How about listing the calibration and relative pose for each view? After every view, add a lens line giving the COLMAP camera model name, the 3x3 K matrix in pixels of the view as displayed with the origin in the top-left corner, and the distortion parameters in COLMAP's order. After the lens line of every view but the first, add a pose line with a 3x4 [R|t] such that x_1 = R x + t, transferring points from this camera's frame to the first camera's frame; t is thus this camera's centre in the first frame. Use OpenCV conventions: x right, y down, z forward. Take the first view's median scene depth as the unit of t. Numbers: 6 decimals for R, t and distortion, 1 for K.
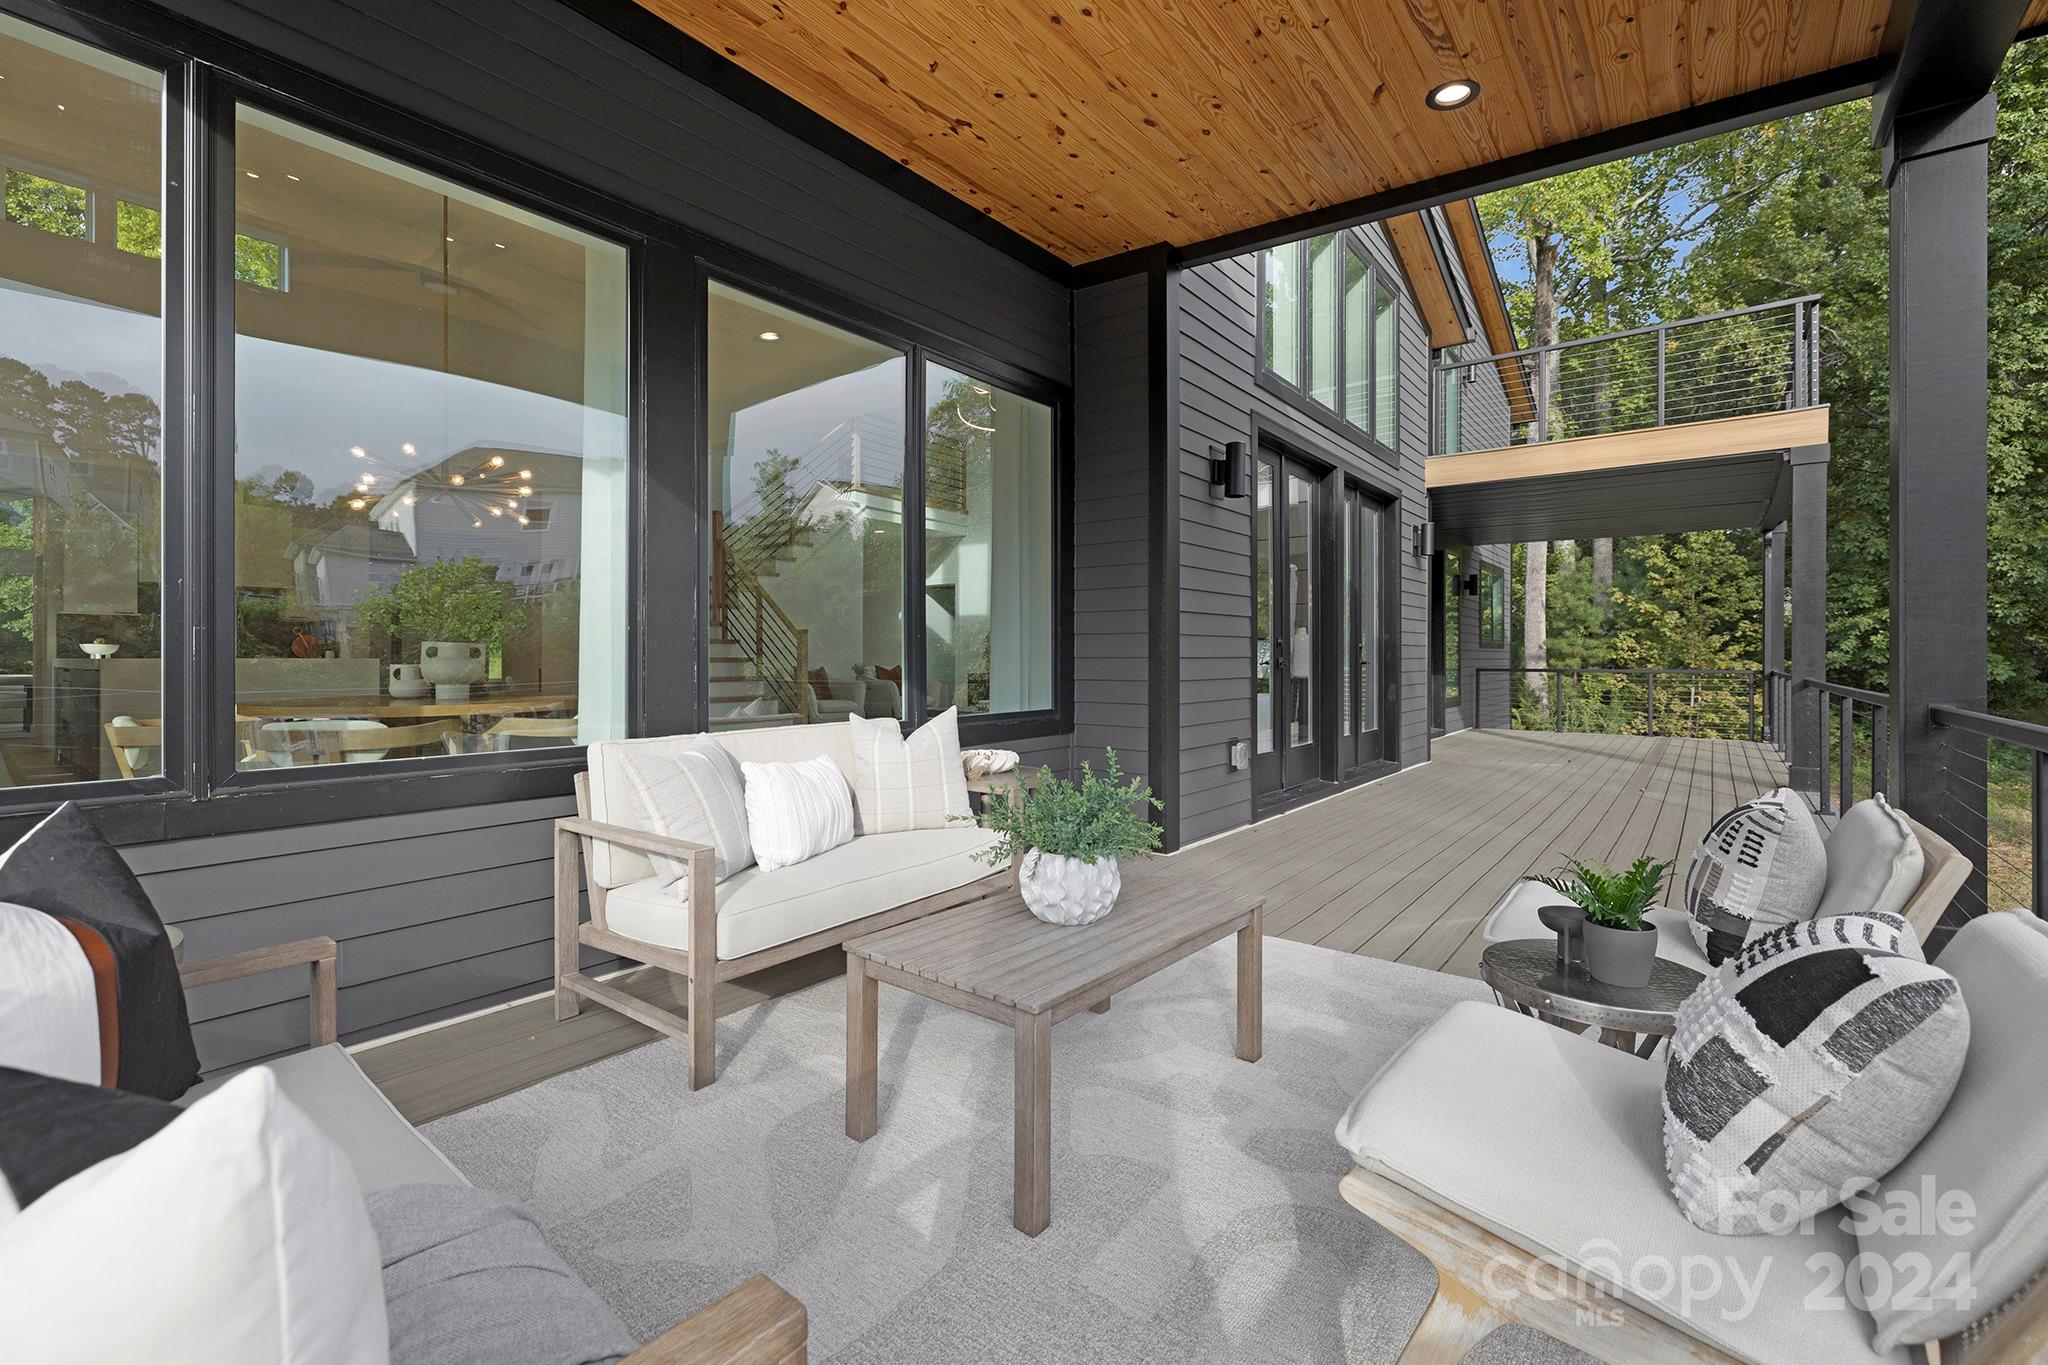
lens RADIAL K [[902.5, 0, 1011.9], [0, 902.5, 663.4], [0, 0, 1]] dist [0.013345, -0.000729]
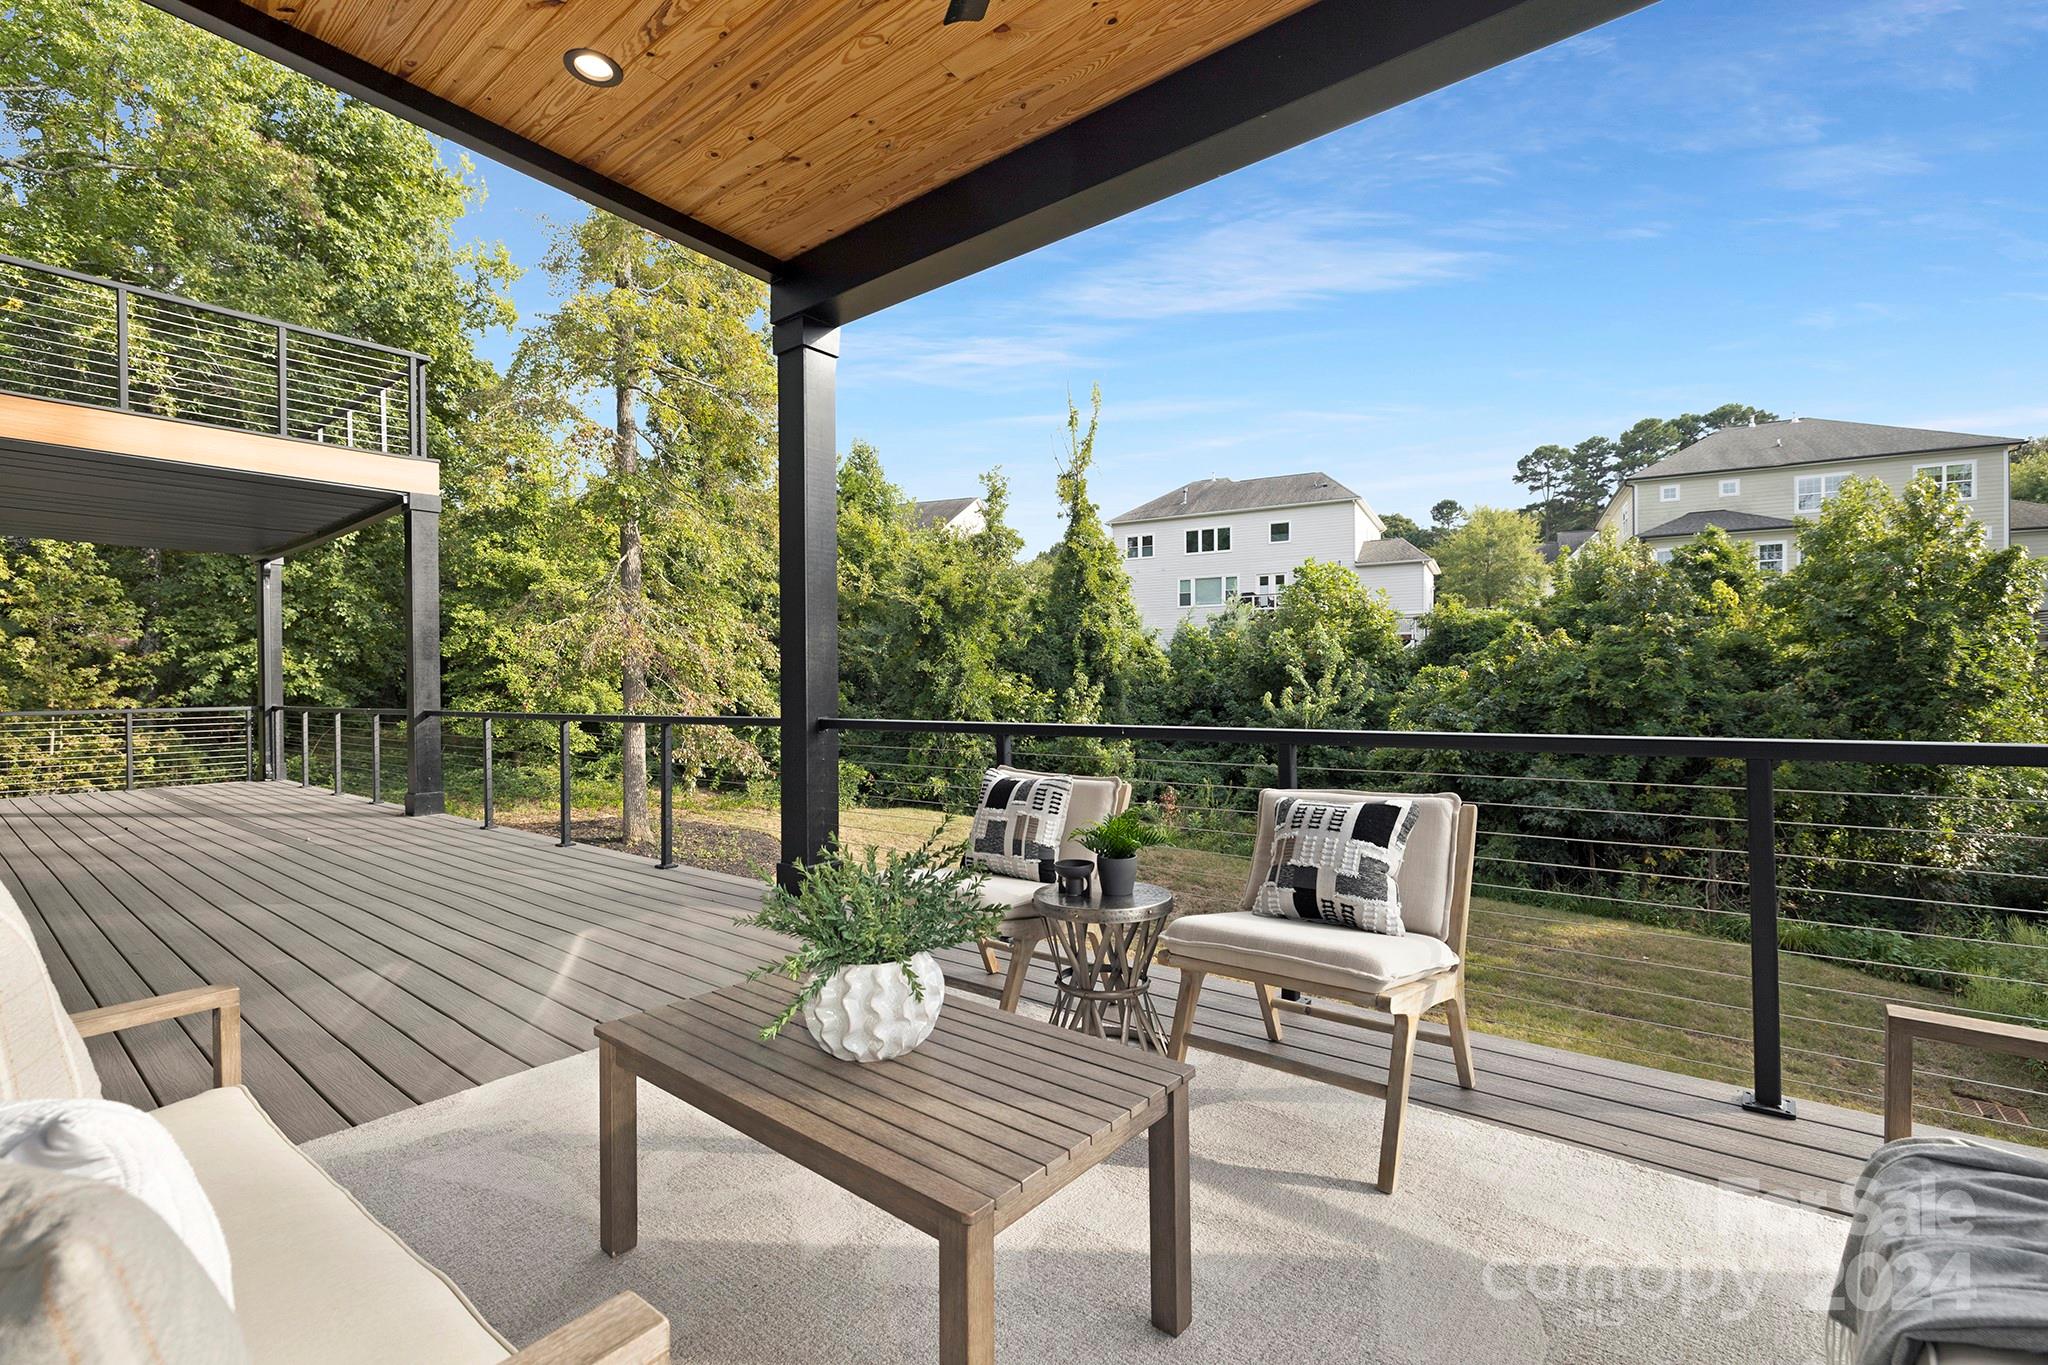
lens RADIAL K [[902.5, 0, 1057.9], [0, 902.5, 694.1], [0, 0, 1]] dist [0.013345, -0.000729]
pose [[0.002819, -0.015130, 0.999882, -0.074241], [0.020755, 0.999671, 0.015069, -0.001172], [-0.999781, 0.020710, 0.003132, 0.093620]]
